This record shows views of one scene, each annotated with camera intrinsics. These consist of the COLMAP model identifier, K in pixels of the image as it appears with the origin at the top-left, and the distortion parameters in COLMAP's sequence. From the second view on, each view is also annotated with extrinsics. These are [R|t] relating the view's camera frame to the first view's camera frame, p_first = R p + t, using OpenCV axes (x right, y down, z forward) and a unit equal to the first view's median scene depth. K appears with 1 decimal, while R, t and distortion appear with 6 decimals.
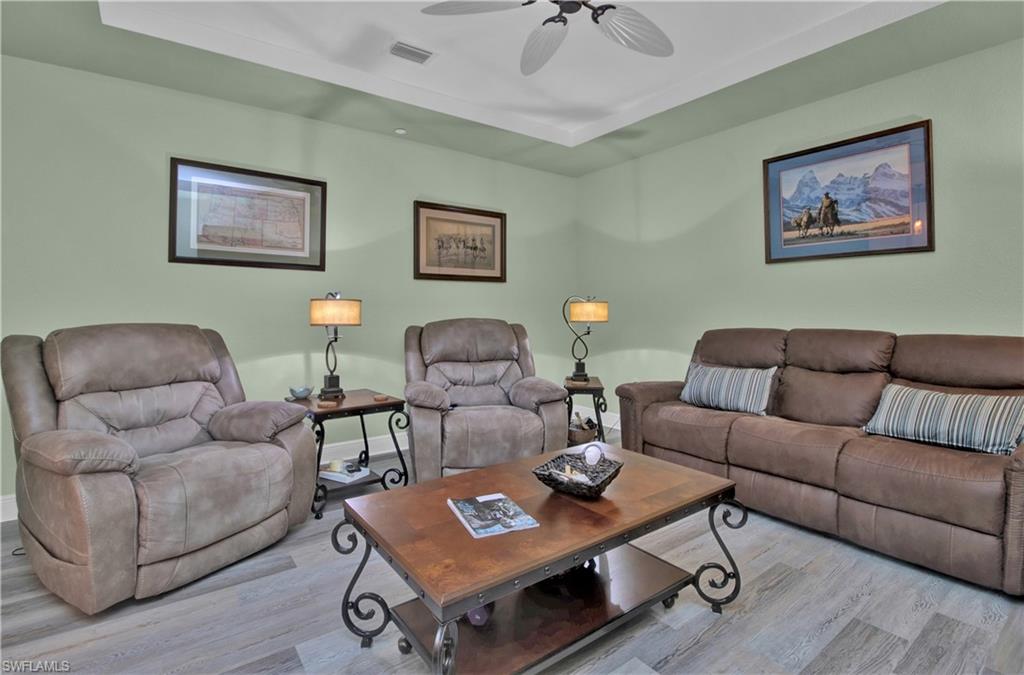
lens RADIAL K [[491.2, 0, 518.7], [0, 491.2, 300.9], [0, 0, 1]] dist [-0.008214, -0.005477]
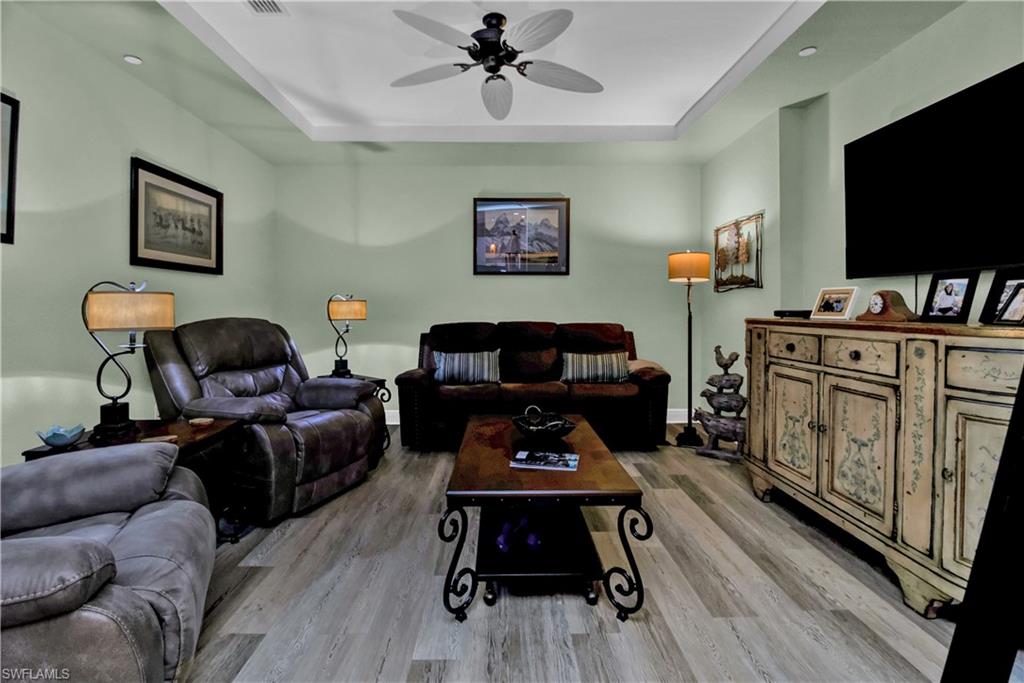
lens RADIAL K [[484.5, 0, 523.6], [0, 484.5, 301.0], [0, 0, 1]] dist [-0.009018, -0.007368]
pose [[0.559706, 0.013683, 0.828578, -0.521266], [-0.020287, 0.999790, -0.002807, -0.001404], [-0.828443, -0.015239, 0.559867, 0.132404]]
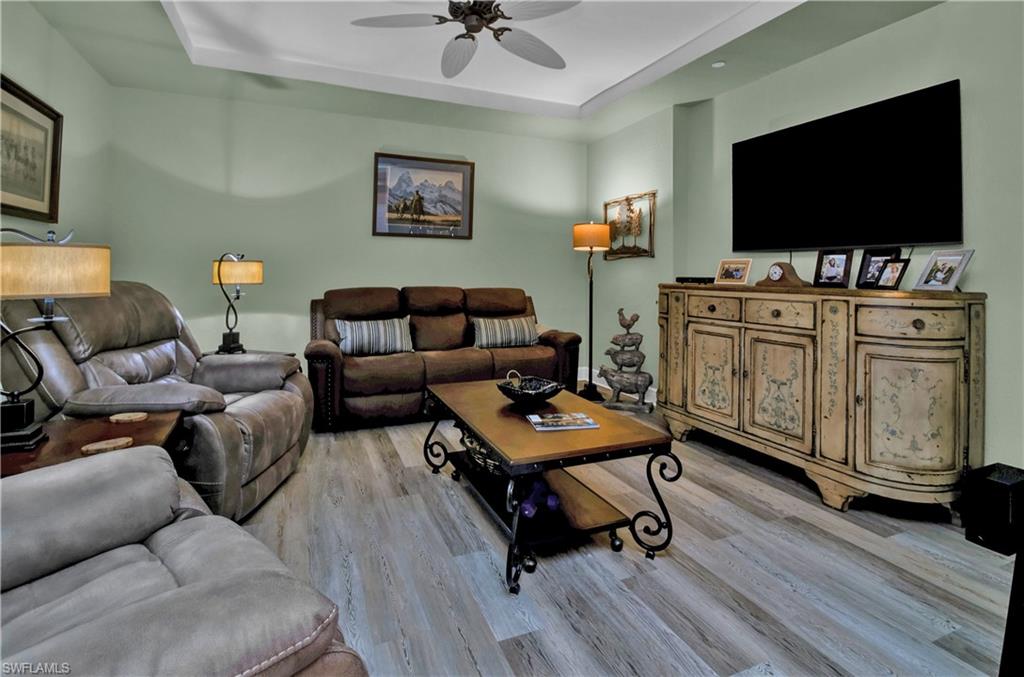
lens RADIAL K [[491.2, 0, 531.0], [0, 491.2, 256.7], [0, 0, 1]] dist [-0.008214, -0.005477]
pose [[0.206922, 0.038792, 0.977588, -0.626537], [-0.034110, 0.998892, -0.032418, 0.005138], [-0.977763, -0.026638, 0.208016, 0.340187]]
